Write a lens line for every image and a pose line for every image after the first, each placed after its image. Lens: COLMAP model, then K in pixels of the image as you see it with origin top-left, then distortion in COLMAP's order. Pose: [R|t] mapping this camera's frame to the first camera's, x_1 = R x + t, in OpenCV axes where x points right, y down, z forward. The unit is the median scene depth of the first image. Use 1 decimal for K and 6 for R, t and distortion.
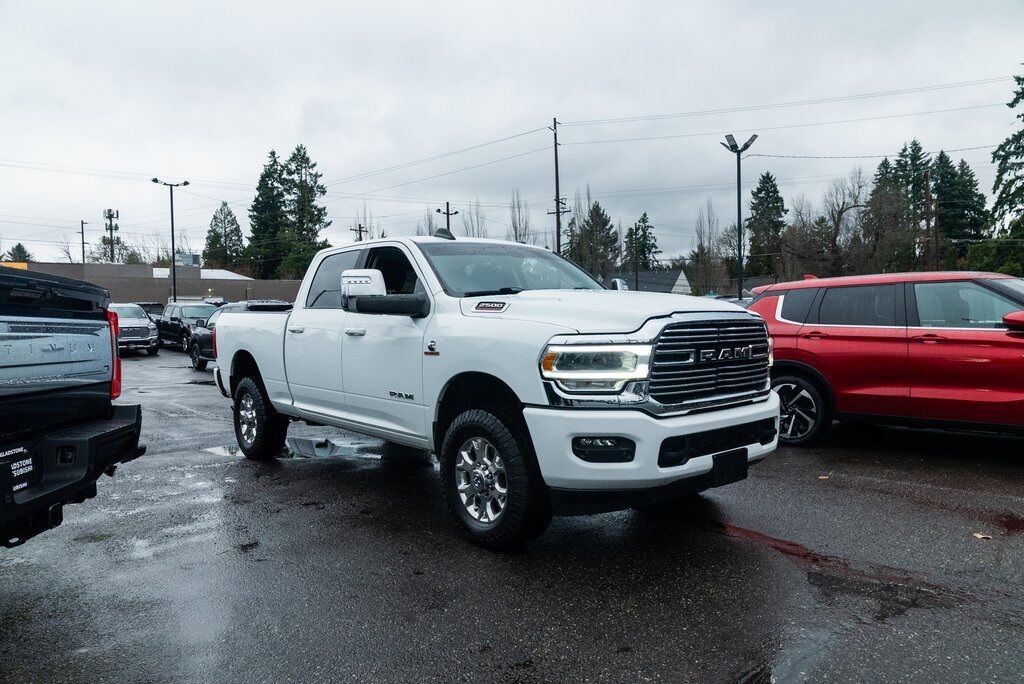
lens RADIAL K [[696.9, 0, 513.7], [0, 696.9, 347.3], [0, 0, 1]] dist [-0.035767, 0.021885]
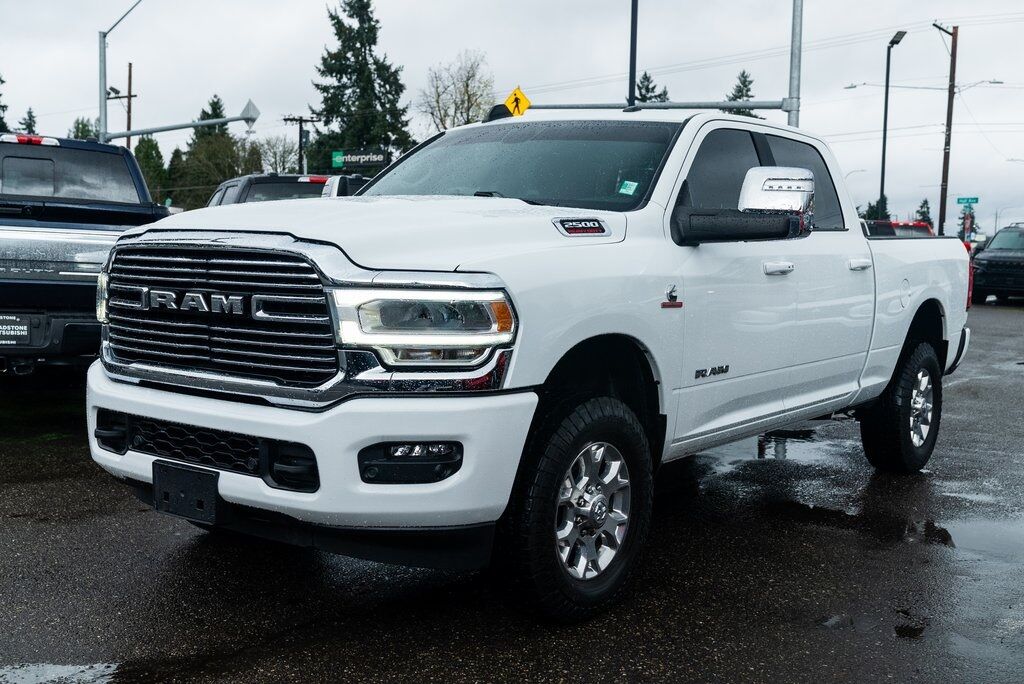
lens RADIAL K [[1140.0, 0, 514.9], [0, 1140.0, 336.1], [0, 0, 1]] dist [0.040447, 0.000000]
pose [[0.206948, 0.096161, -0.973615, 1.050175], [-0.065924, 0.994267, 0.084188, -0.049258], [0.976128, 0.046762, 0.212101, 0.850213]]
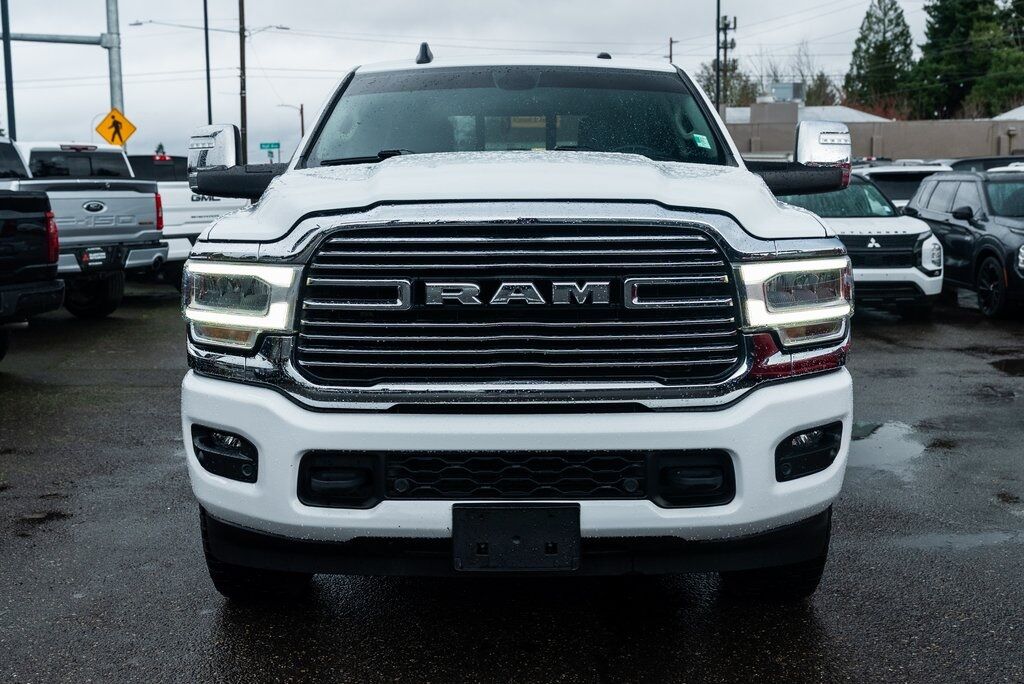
lens RADIAL K [[1203.8, 0, 511.4], [0, 1203.8, 340.4], [0, 0, 1]] dist [-0.006244, 0.000000]
pose [[0.745744, 0.085647, -0.660705, 0.663500], [-0.029044, 0.994939, 0.096191, -0.028838], [0.665600, -0.052545, 0.744457, 0.323423]]
